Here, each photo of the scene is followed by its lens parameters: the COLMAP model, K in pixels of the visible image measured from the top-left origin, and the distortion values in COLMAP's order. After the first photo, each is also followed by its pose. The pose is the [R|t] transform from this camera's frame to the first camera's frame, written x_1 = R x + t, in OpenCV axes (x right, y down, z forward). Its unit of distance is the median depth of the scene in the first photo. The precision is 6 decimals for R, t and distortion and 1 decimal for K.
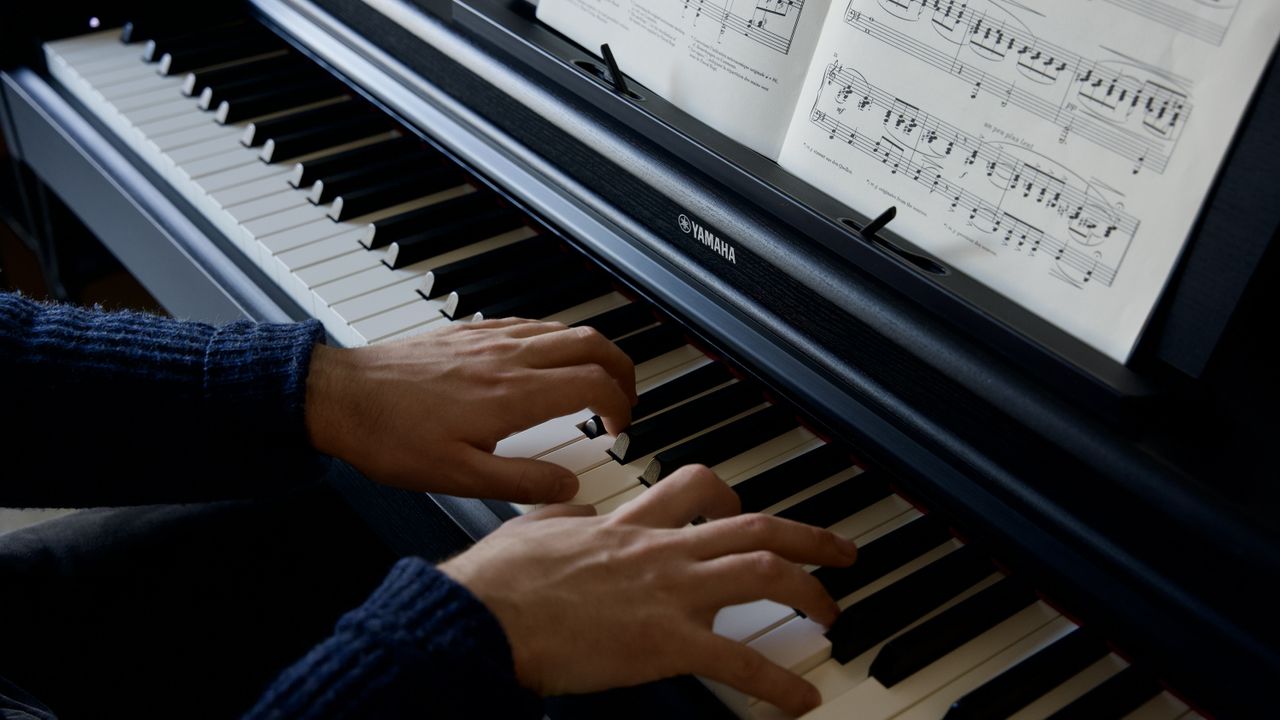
lens RADIAL K [[1627.4, 0, 640.0], [0, 1627.4, 360.0], [0, 0, 1]] dist [-0.030805, -0.012967]
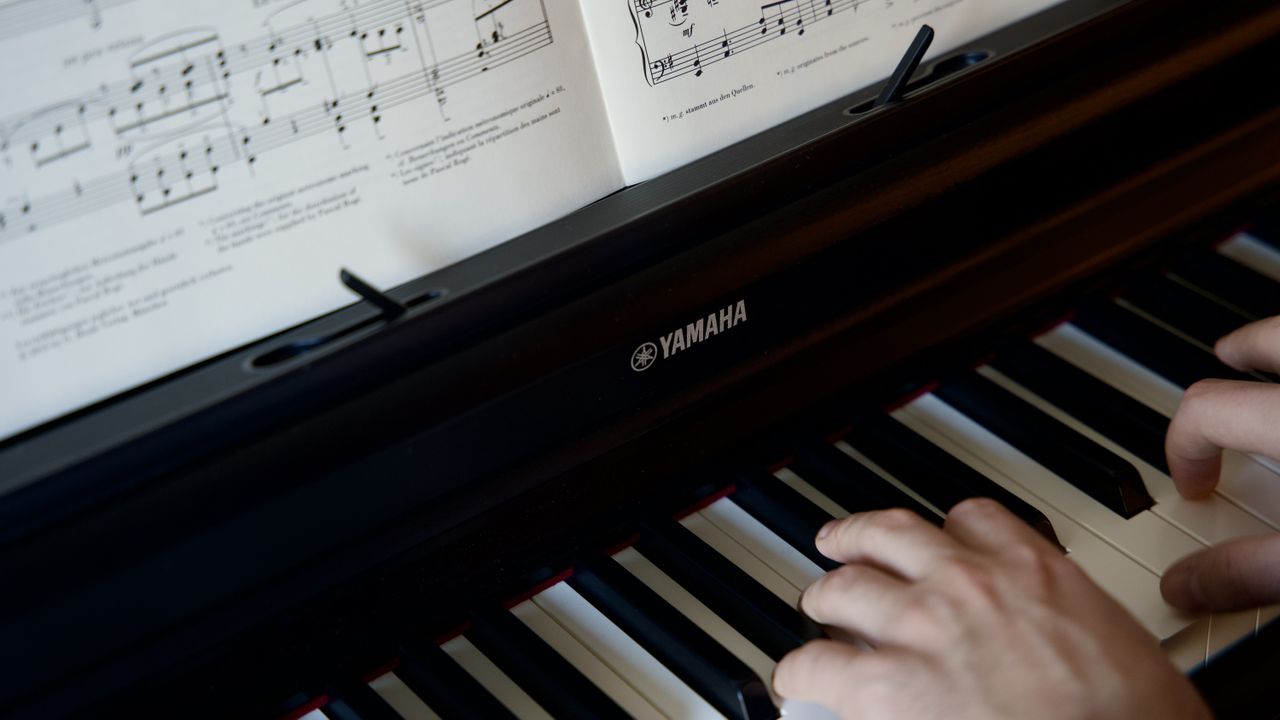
lens RADIAL K [[2402.1, 0, 640.0], [0, 2402.1, 360.0], [0, 0, 1]] dist [0.091633, 0.100383]
pose [[-0.005491, -0.598035, 0.801451, -0.683436], [0.590200, 0.645043, 0.485369, -0.514583], [-0.807238, 0.475682, 0.349418, 0.696567]]
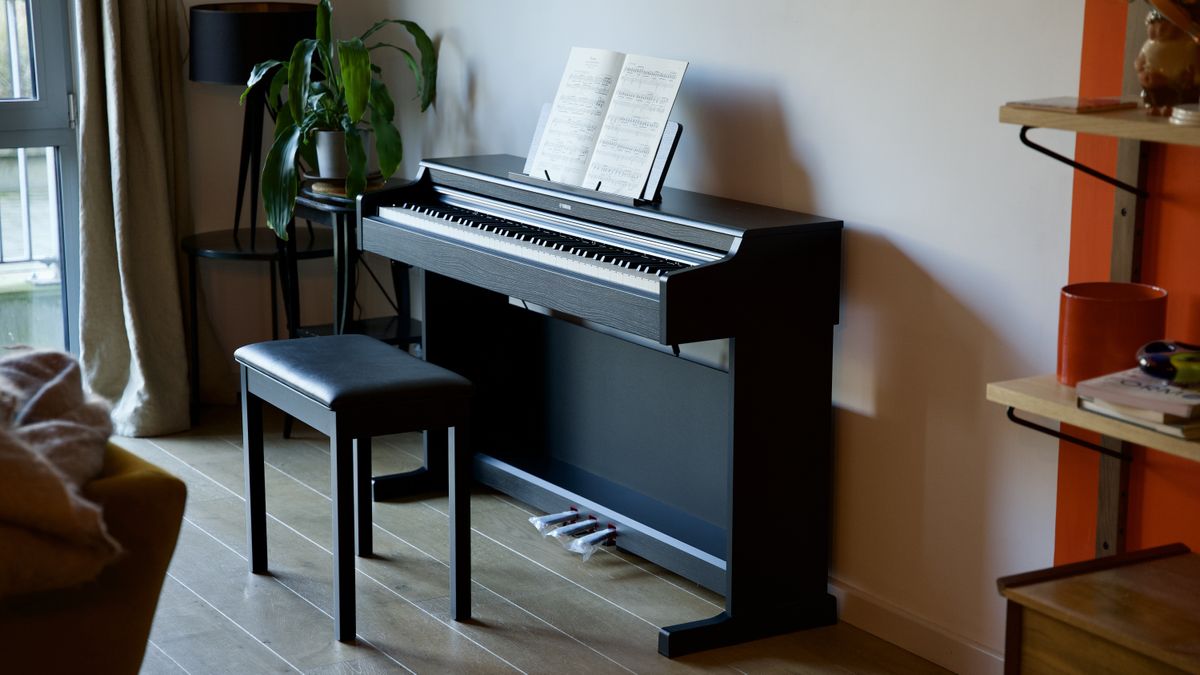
lens RADIAL K [[2125.2, 0, 600.0], [0, 2125.2, 337.5], [0, 0, 1]] dist [0.000934, -0.000176]
pose [[0.994029, -0.005309, -0.108984, 0.689934], [-0.037136, 0.922728, -0.383659, 2.195862], [0.102599, 0.385415, 0.917021, -3.616067]]
